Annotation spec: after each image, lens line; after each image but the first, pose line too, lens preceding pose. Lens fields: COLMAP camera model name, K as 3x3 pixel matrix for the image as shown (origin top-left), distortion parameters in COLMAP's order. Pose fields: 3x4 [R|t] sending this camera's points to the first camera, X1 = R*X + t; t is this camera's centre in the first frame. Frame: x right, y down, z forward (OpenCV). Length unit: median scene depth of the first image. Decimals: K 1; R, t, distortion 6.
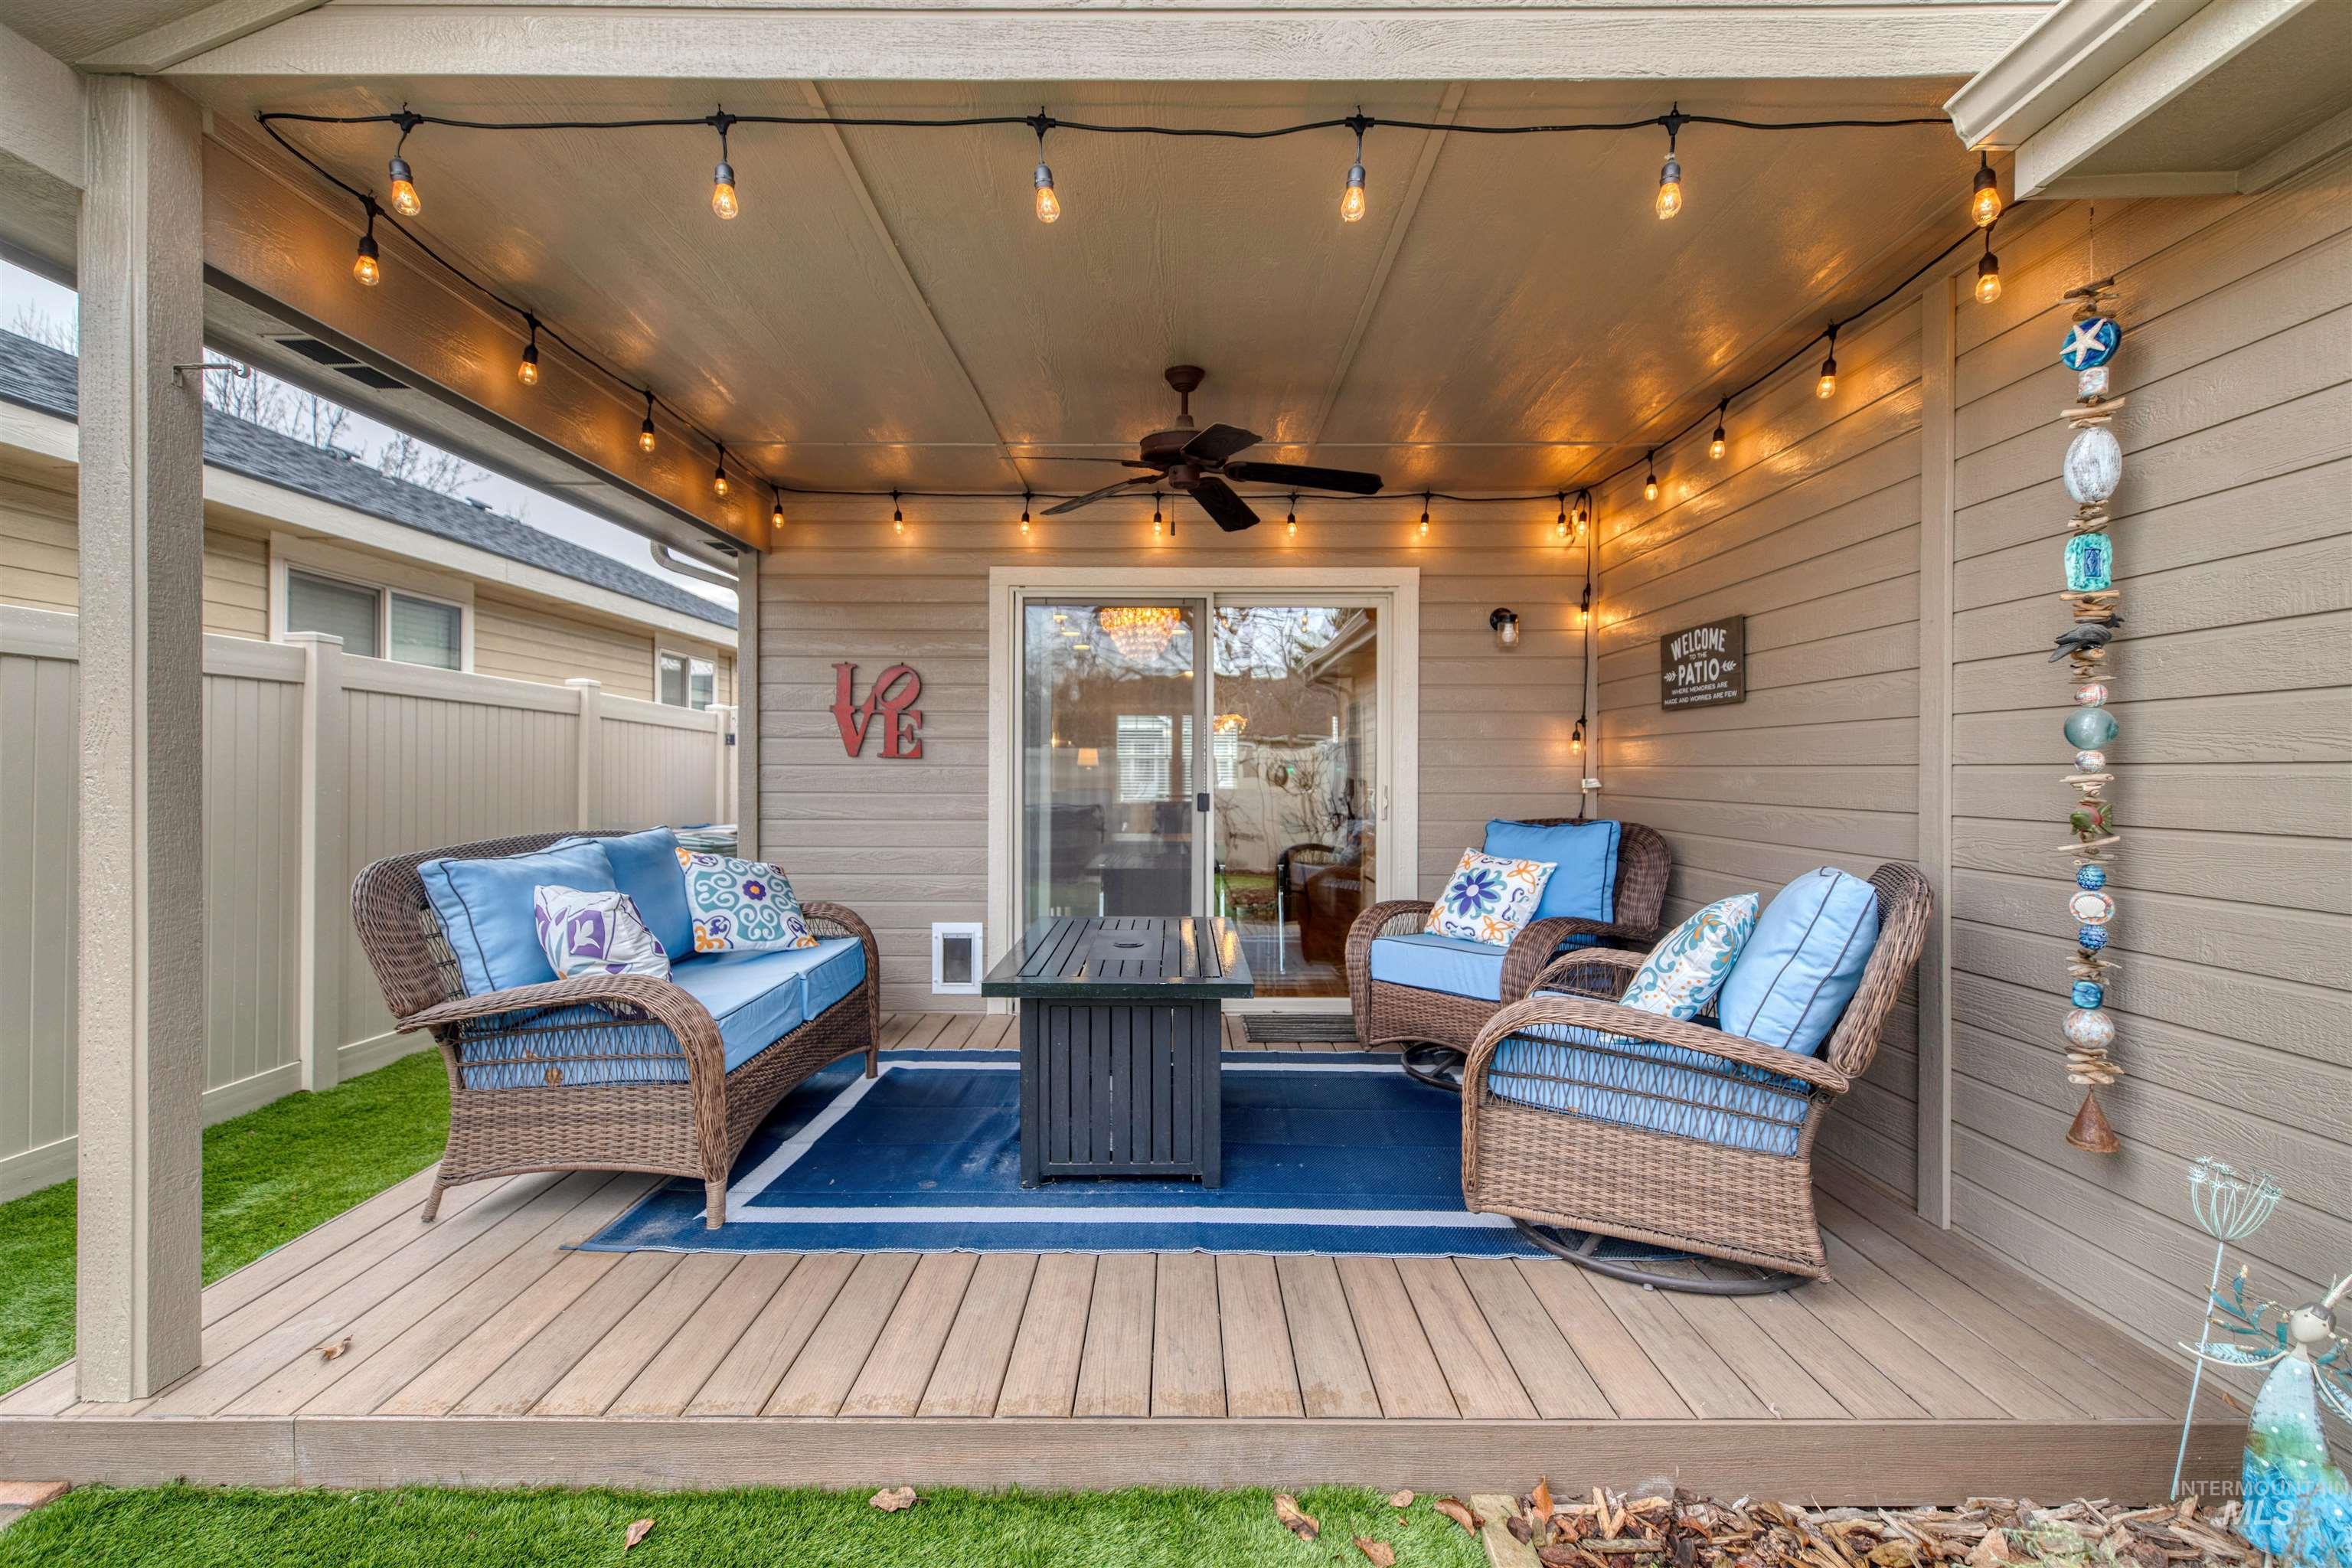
lens RADIAL K [[1061.8, 0, 1183.4], [0, 1061.8, 780.5], [0, 0, 1]] dist [0.006698, -0.001537]
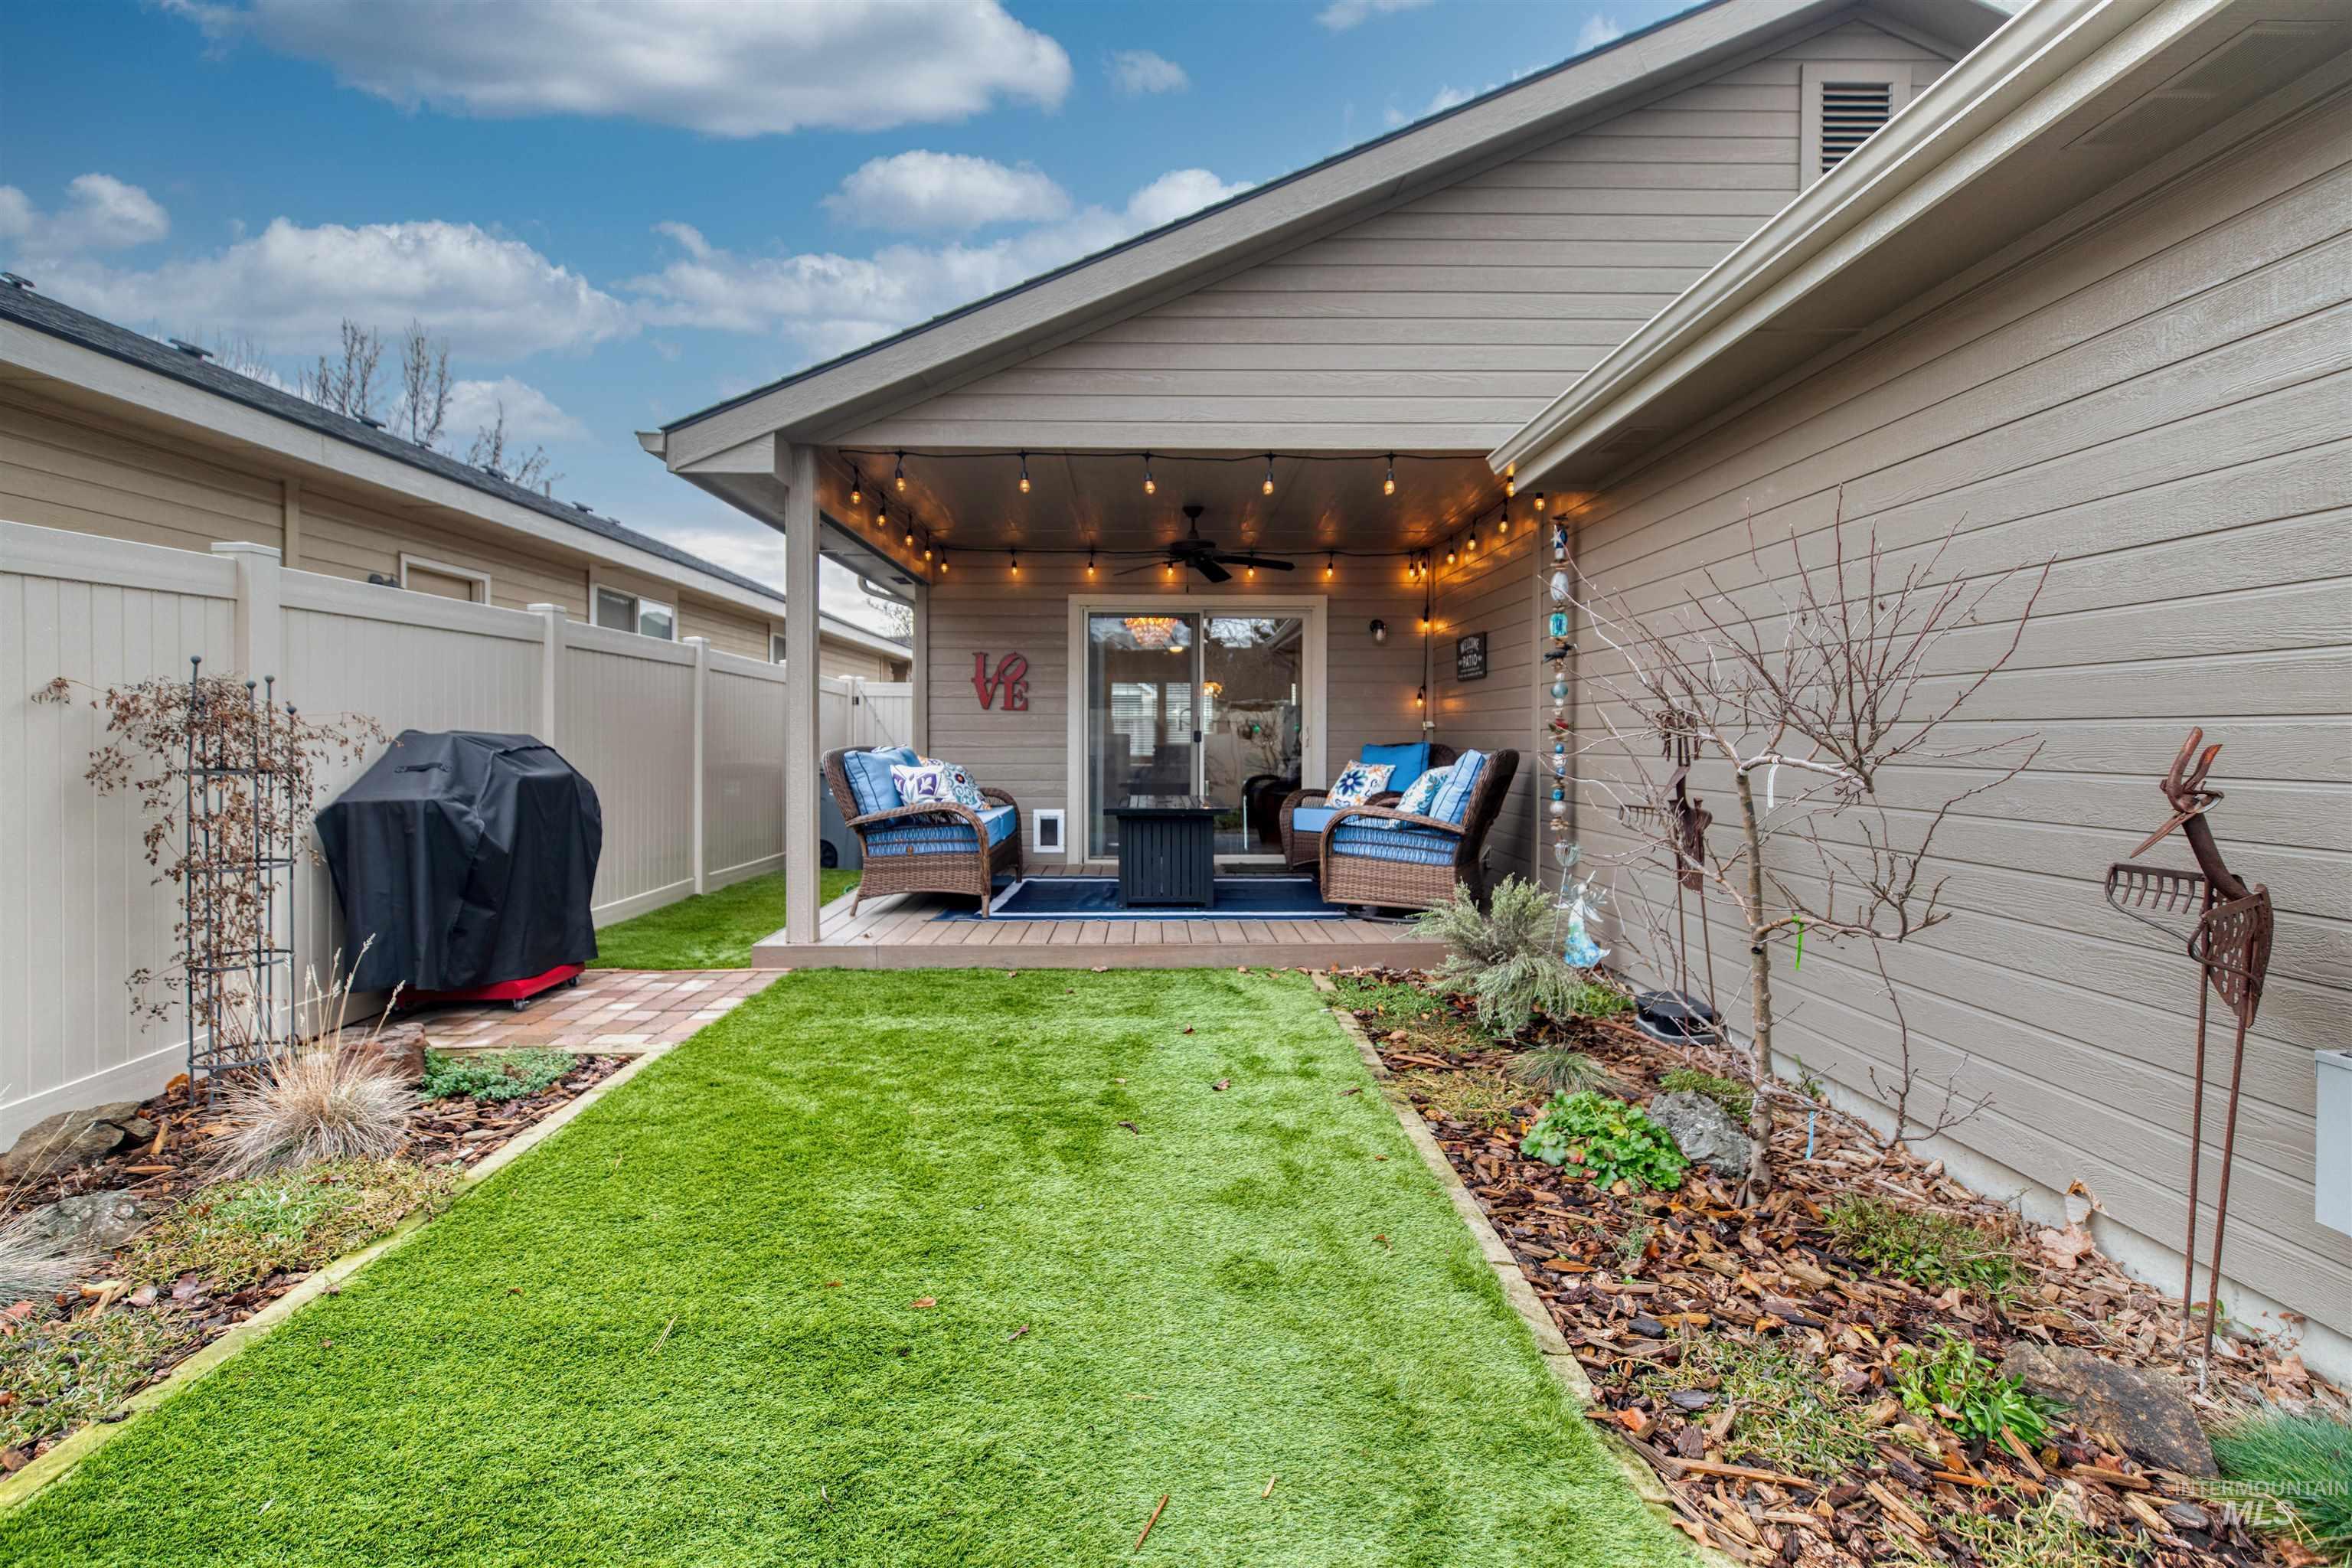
lens RADIAL K [[1061.8, 0, 1165.8], [0, 1061.8, 766.5], [0, 0, 1]] dist [0.006698, -0.001537]
pose [[0.999952, -0.000960, 0.009755, -0.055978], [0.000787, 0.999842, 0.017752, 0.044680], [-0.009771, -0.017744, 0.999795, -0.774681]]
